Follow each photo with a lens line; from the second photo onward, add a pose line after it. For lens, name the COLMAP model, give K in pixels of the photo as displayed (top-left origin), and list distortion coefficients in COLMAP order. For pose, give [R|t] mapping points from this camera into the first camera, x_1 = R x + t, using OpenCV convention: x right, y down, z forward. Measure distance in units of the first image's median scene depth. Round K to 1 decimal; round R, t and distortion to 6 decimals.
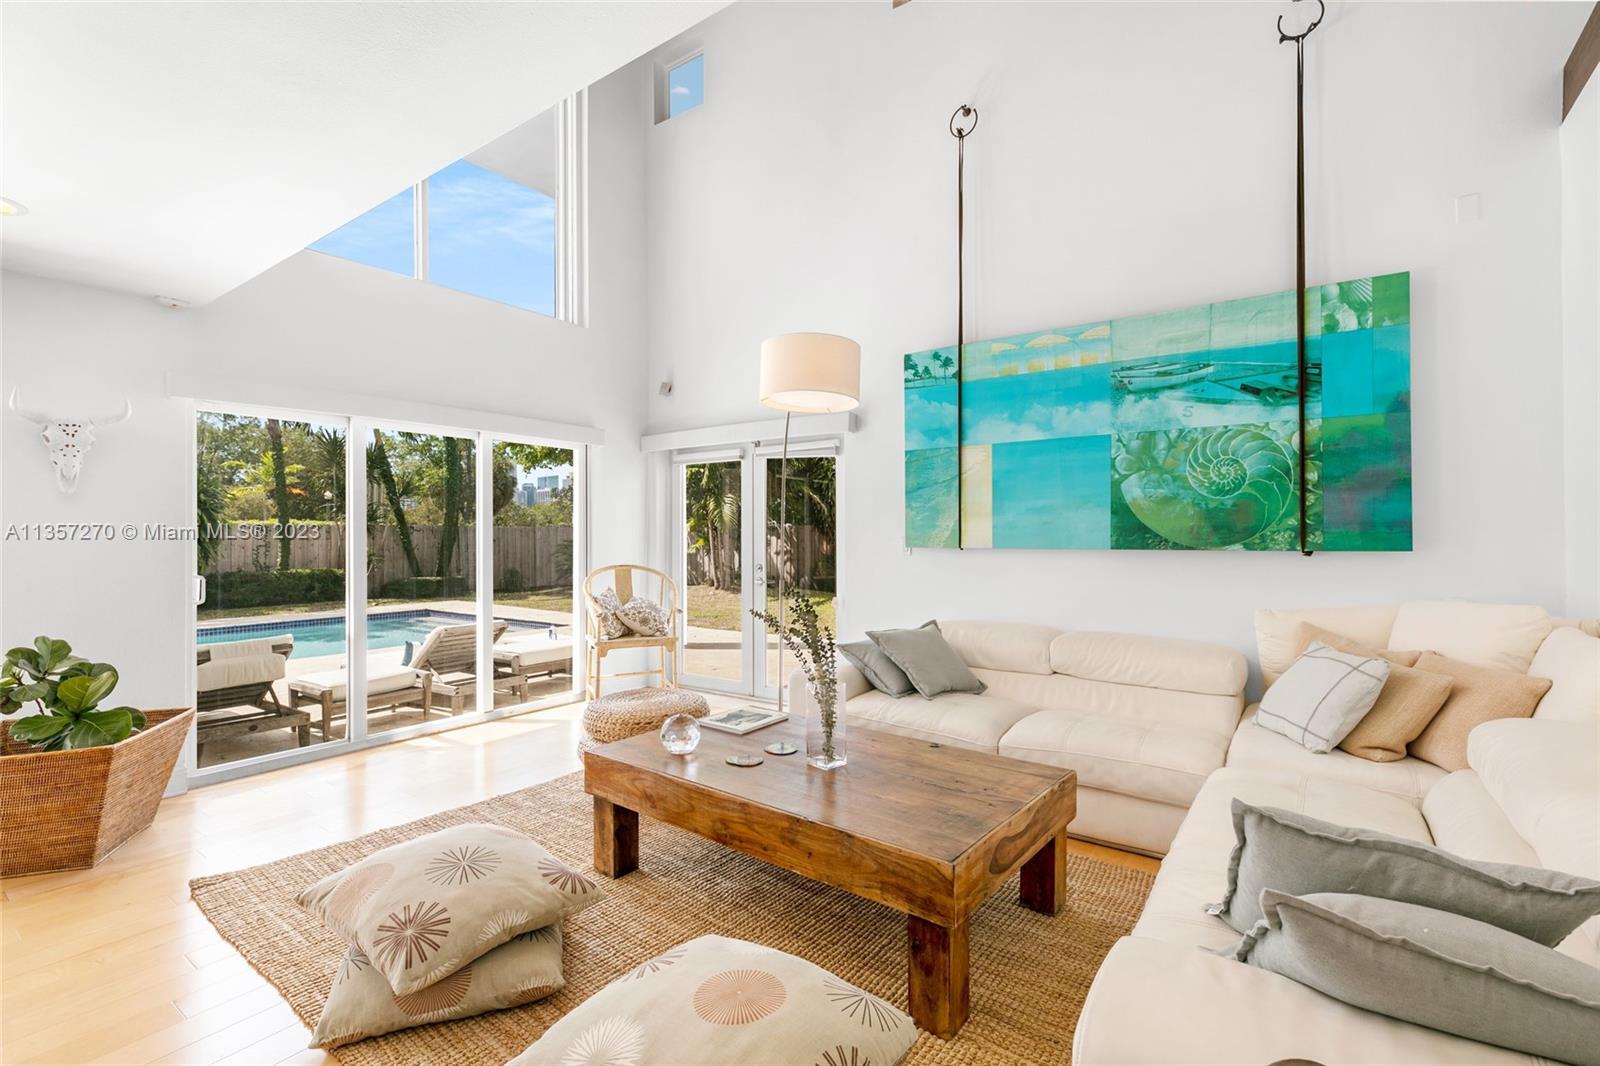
lens RADIAL K [[724.1, 0, 797.4], [0, 724.1, 533.6], [0, 0, 1]] dist [0.004448, 0.000365]
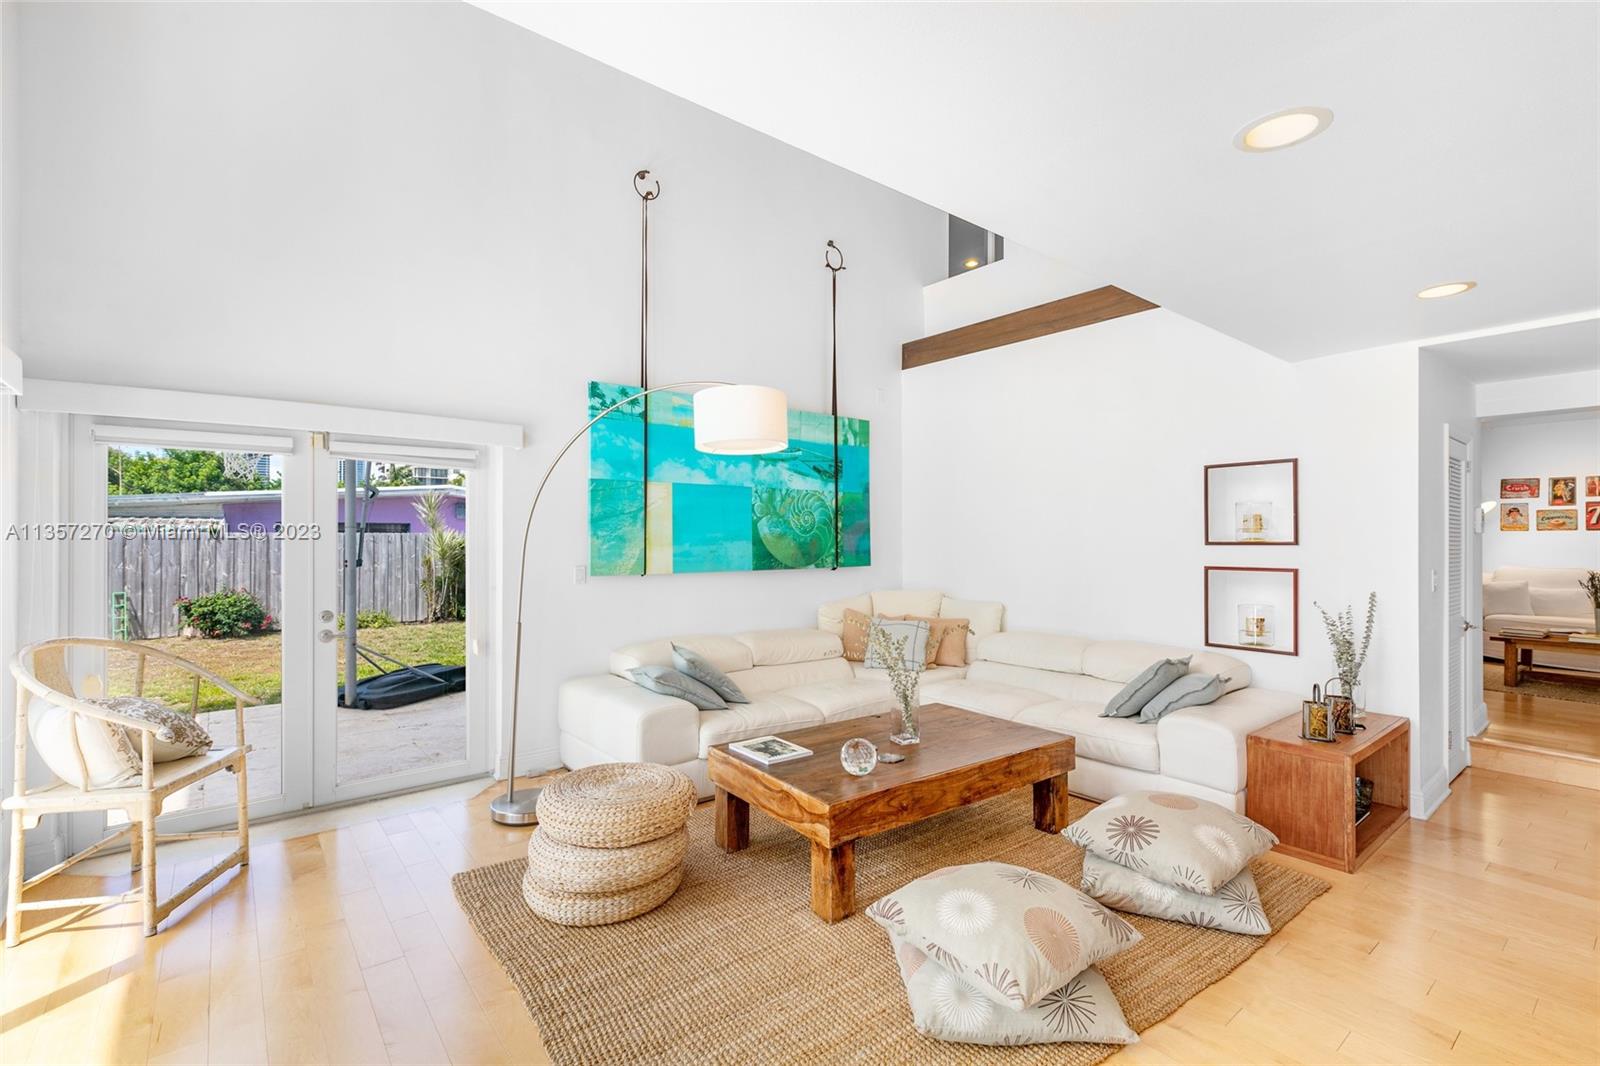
lens RADIAL K [[724.1, 0, 812.2], [0, 724.1, 534.9], [0, 0, 1]] dist [0.004448, 0.000365]
pose [[0.250280, 0.004443, 0.968163, -0.881473], [-0.003648, 0.999987, -0.003646, -0.042177], [-0.968167, -0.002619, 0.250293, 0.555420]]
